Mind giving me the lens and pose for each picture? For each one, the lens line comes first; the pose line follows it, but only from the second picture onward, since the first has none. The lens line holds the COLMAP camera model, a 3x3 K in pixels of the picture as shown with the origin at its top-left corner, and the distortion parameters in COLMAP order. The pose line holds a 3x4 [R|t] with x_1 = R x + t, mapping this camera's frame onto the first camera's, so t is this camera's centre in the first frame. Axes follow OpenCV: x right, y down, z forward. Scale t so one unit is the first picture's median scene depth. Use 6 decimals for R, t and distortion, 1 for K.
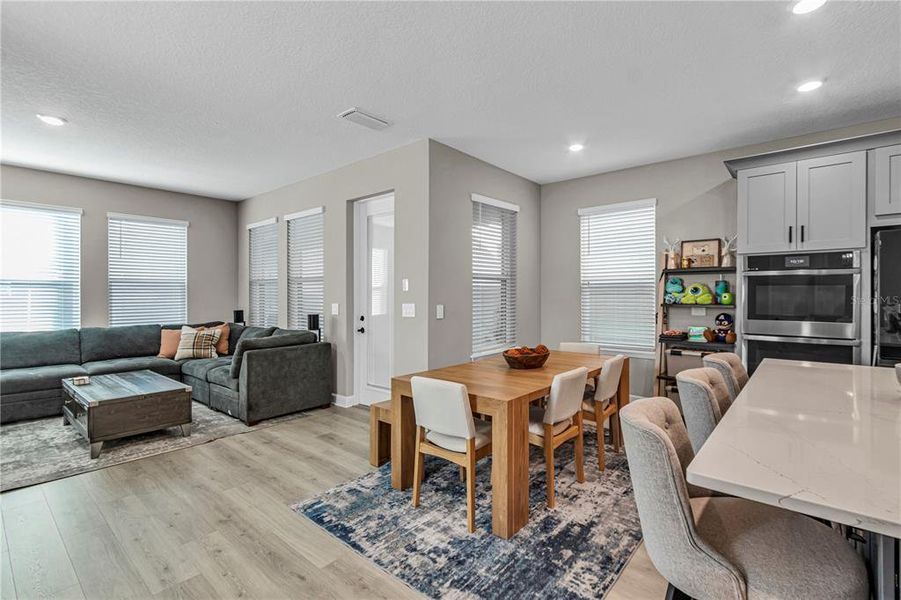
lens RADIAL K [[417.8, 0, 463.5], [0, 417.8, 298.3], [0, 0, 1]] dist [0.004812, 0.001607]
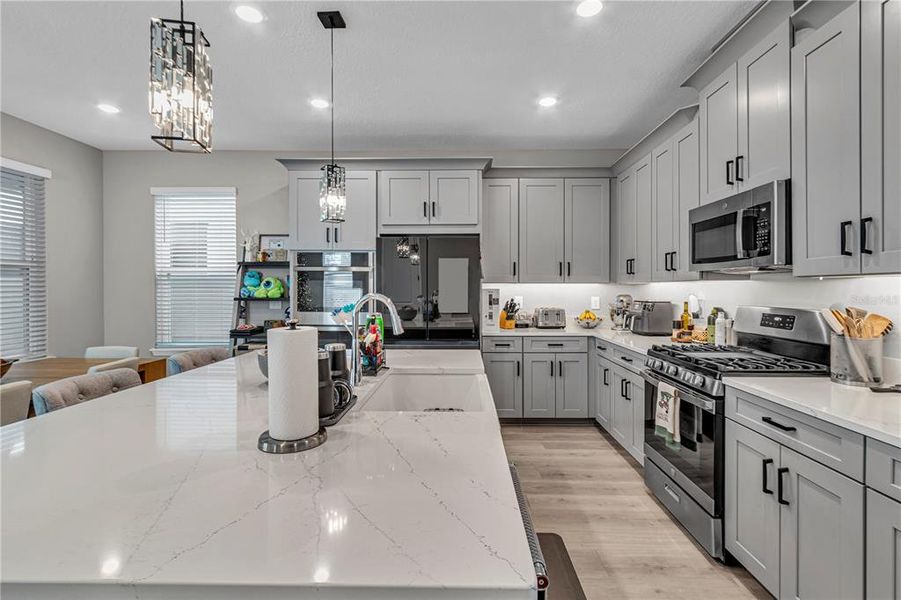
lens RADIAL K [[417.8, 0, 460.1], [0, 417.8, 292.9], [0, 0, 1]] dist [0.004812, 0.001607]
pose [[0.772687, -0.005591, 0.634763, 0.275285], [0.004078, 0.999984, 0.003843, 0.000007], [-0.634774, -0.000381, 0.772698, -0.072164]]
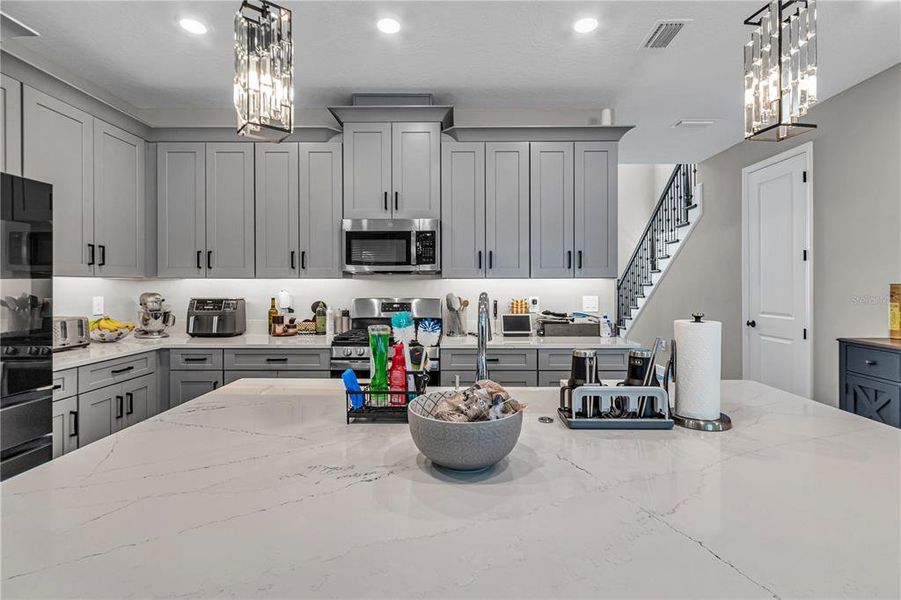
lens RADIAL K [[417.8, 0, 447.8], [0, 417.8, 286.2], [0, 0, 1]] dist [0.004812, 0.001607]
pose [[-0.627206, 0.007248, 0.778820, 0.248887], [0.006659, 0.999970, -0.003943, 0.003776], [-0.778825, 0.002713, -0.627235, 0.517126]]
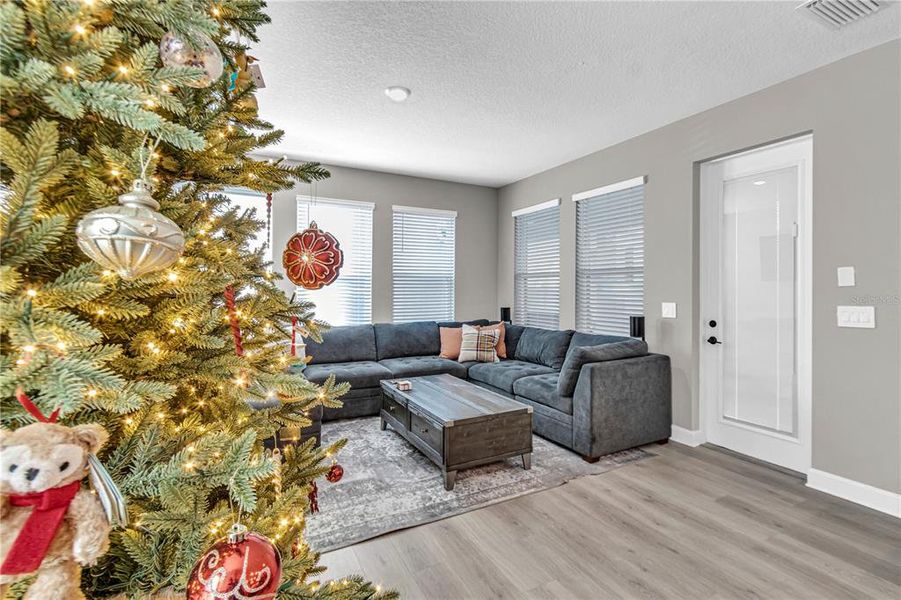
lens RADIAL K [[417.8, 0, 457.9], [0, 417.8, 289.8], [0, 0, 1]] dist [0.004812, 0.001607]
pose [[0.929134, 0.002796, -0.369733, -0.432238], [-0.006261, 0.999947, -0.008173, -0.002292], [0.369691, 0.009909, 0.929102, 0.188326]]
